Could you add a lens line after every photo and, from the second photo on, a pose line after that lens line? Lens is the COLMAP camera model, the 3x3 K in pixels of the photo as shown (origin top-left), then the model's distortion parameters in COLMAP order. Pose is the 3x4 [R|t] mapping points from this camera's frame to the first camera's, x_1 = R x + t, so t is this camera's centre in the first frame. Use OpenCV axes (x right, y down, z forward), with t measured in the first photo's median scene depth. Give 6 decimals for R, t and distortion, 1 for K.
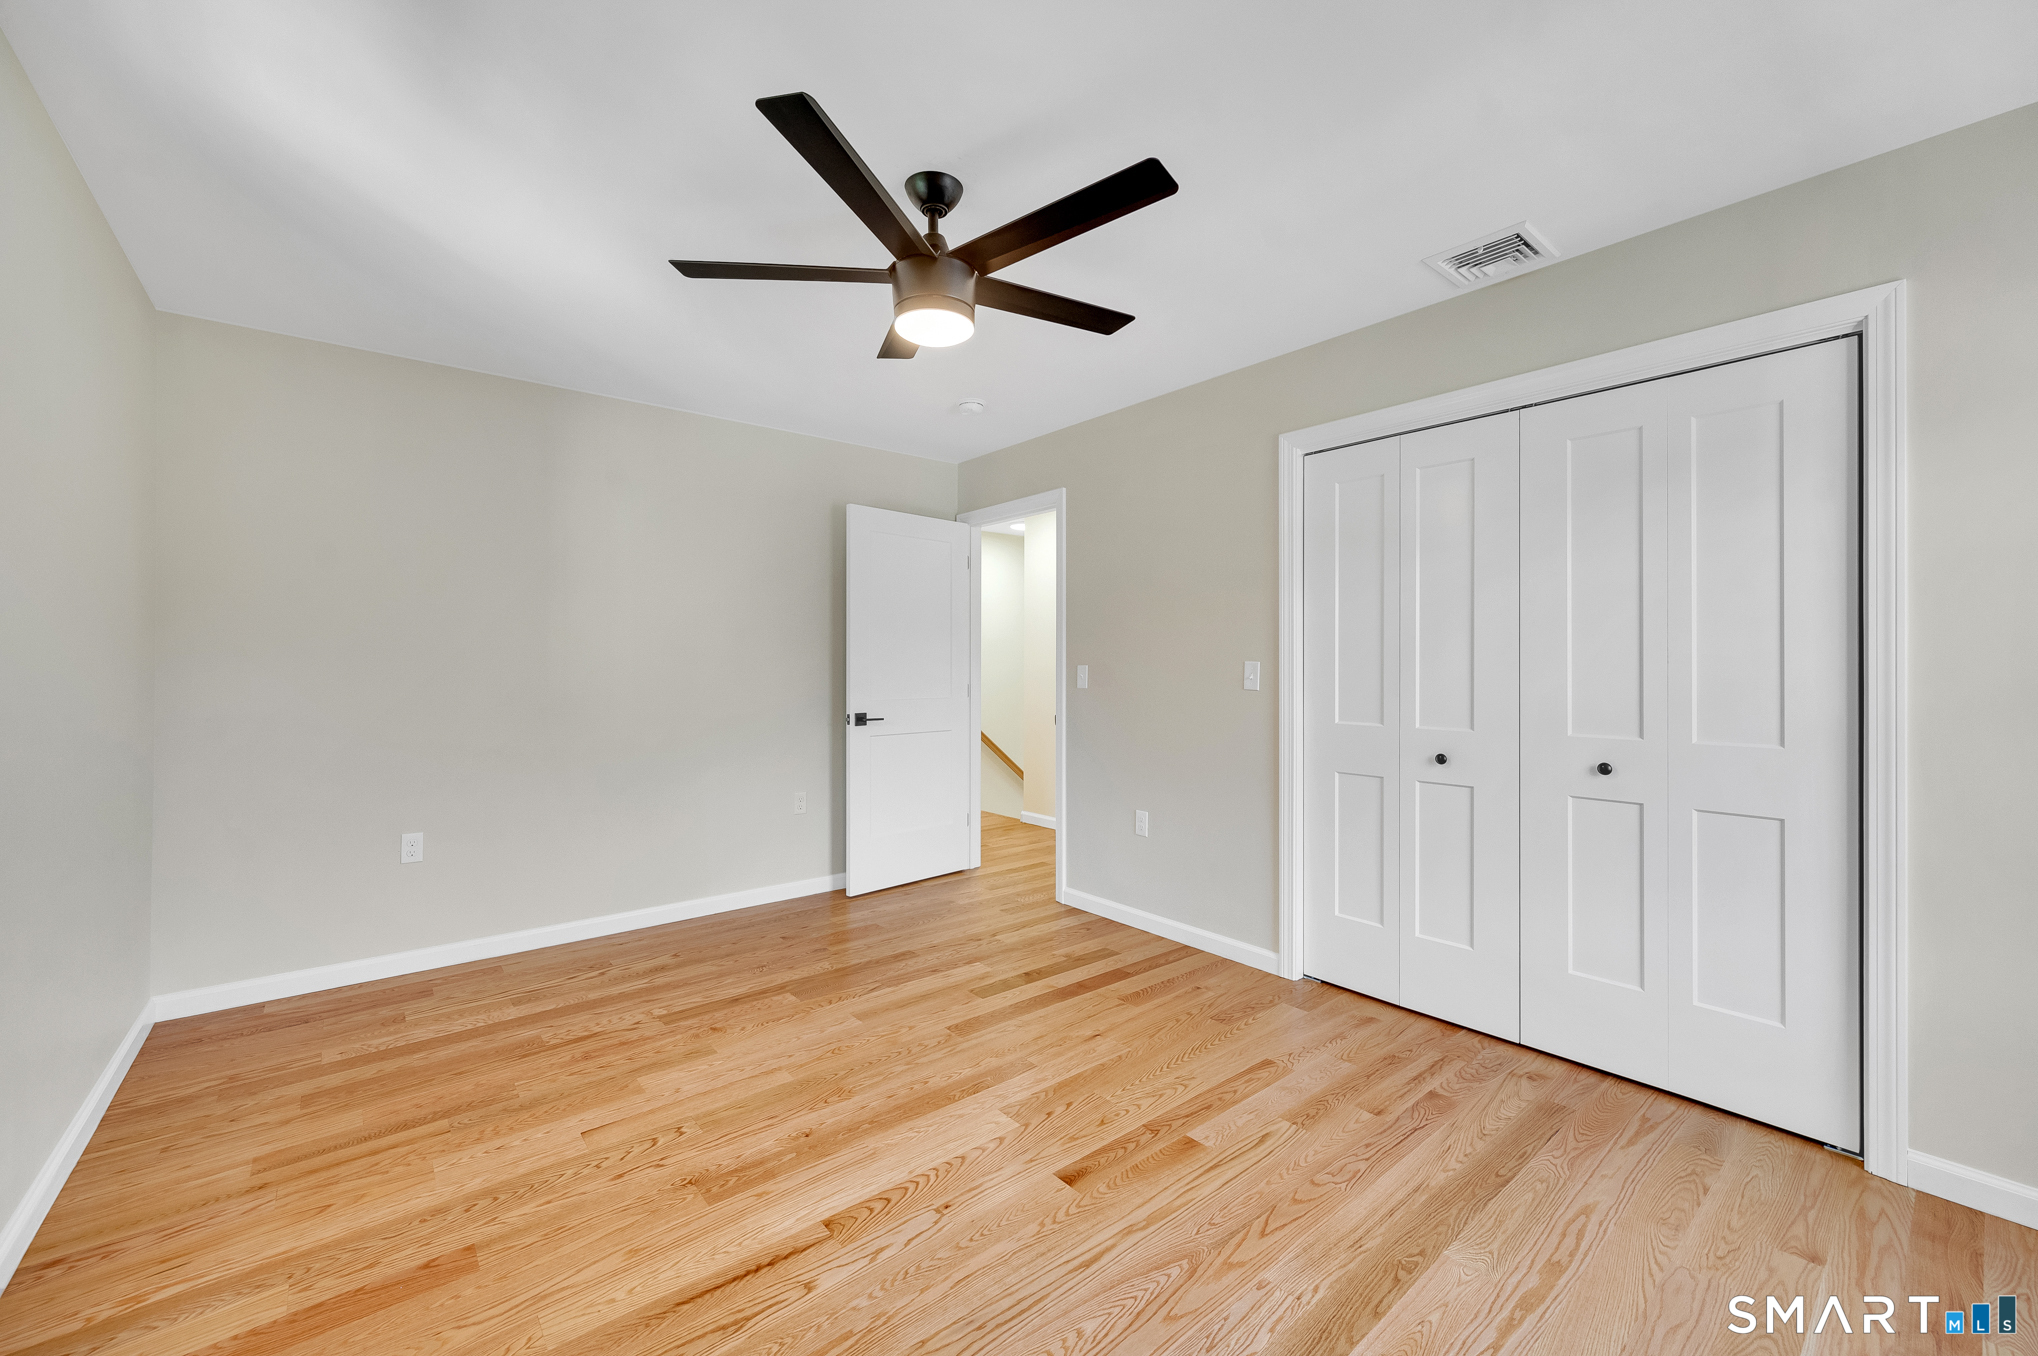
lens RADIAL K [[814.3, 0, 1029.8], [0, 814.3, 661.5], [0, 0, 1]] dist [-0.000160, -0.000059]
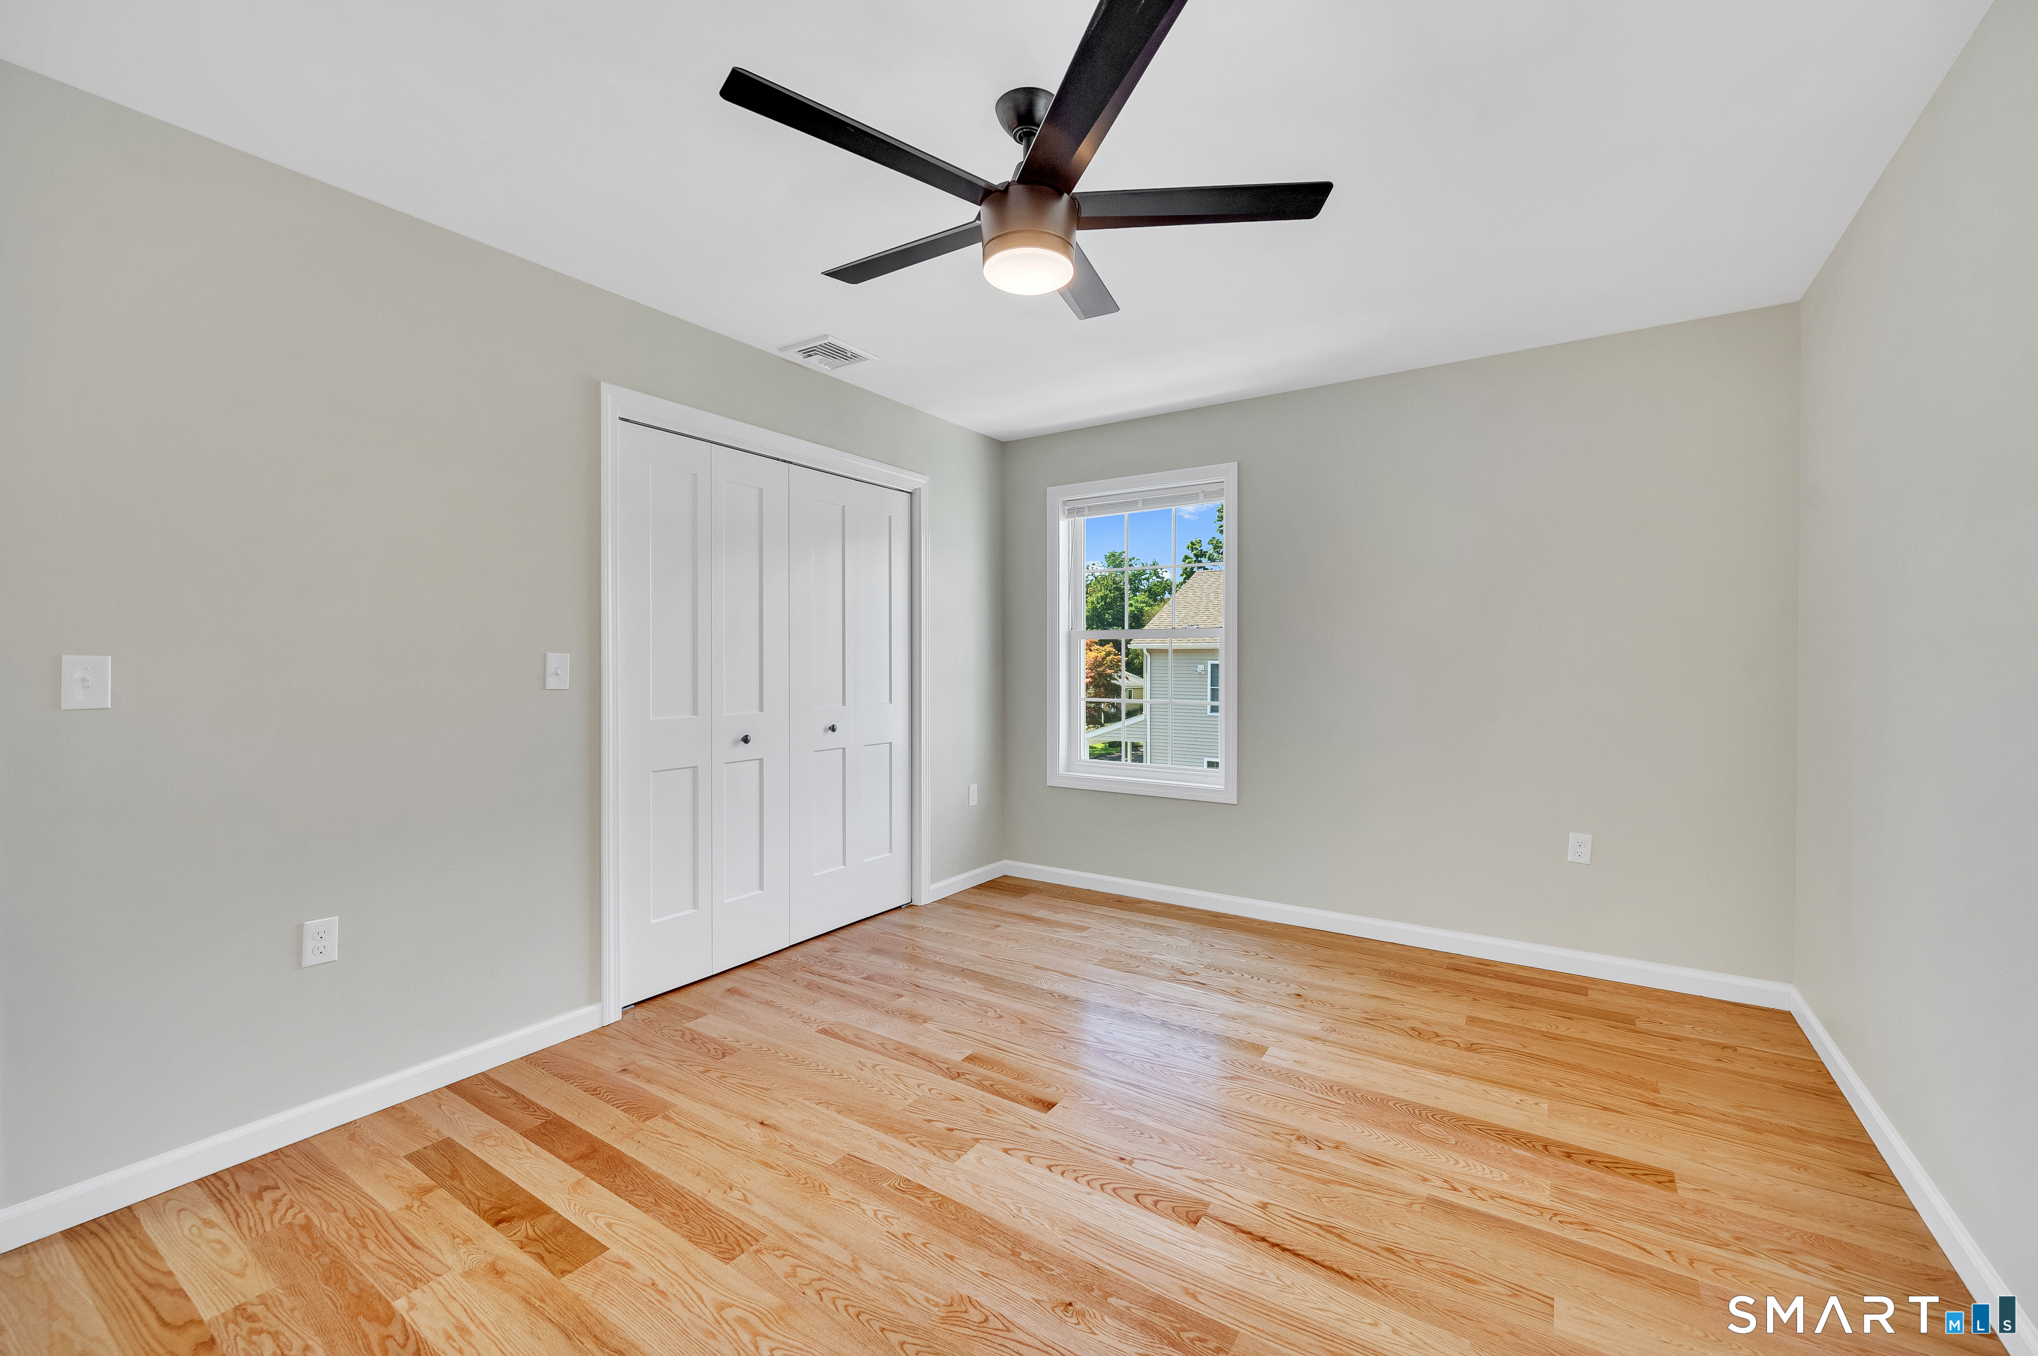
lens RADIAL K [[814.3, 0, 1029.8], [0, 814.3, 661.5], [0, 0, 1]] dist [-0.000160, -0.000059]
pose [[-0.283826, -0.002114, 0.958874, -0.855497], [-0.004153, 0.999991, 0.000976, 0.005778], [-0.958867, -0.003705, -0.283832, 1.106491]]
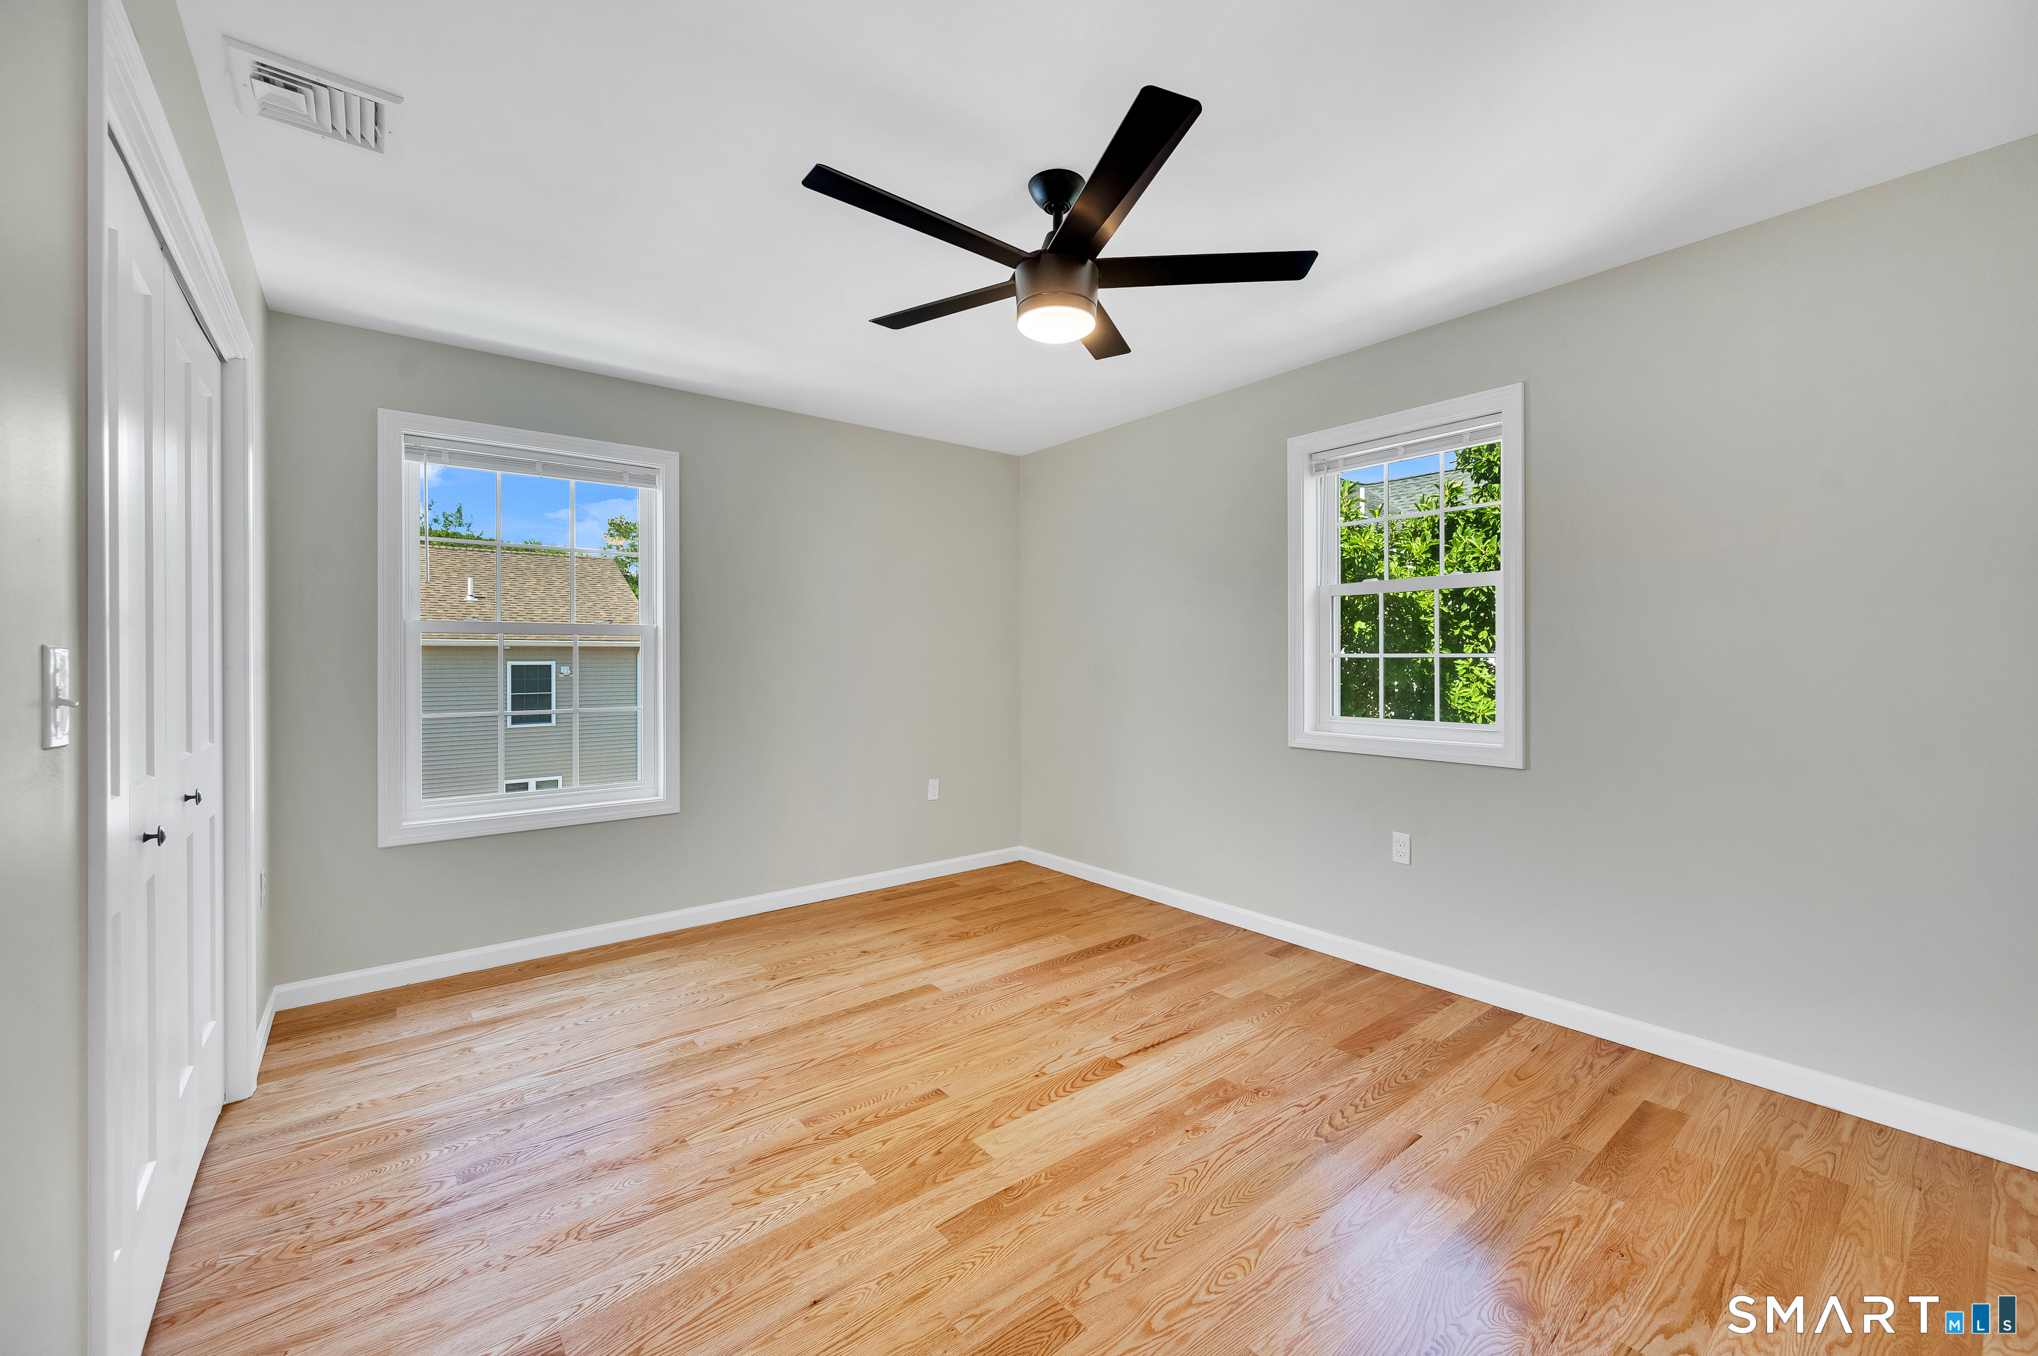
lens RADIAL K [[813.8, 0, 1018.3], [0, 813.8, 658.2], [0, 0, 1]] dist [-0.000277, 0.000012]
pose [[-0.999479, 0.003671, 0.032069, -0.090030], [0.003532, 0.999984, -0.004391, 0.007672], [-0.032084, -0.004276, -0.999476, 1.782486]]
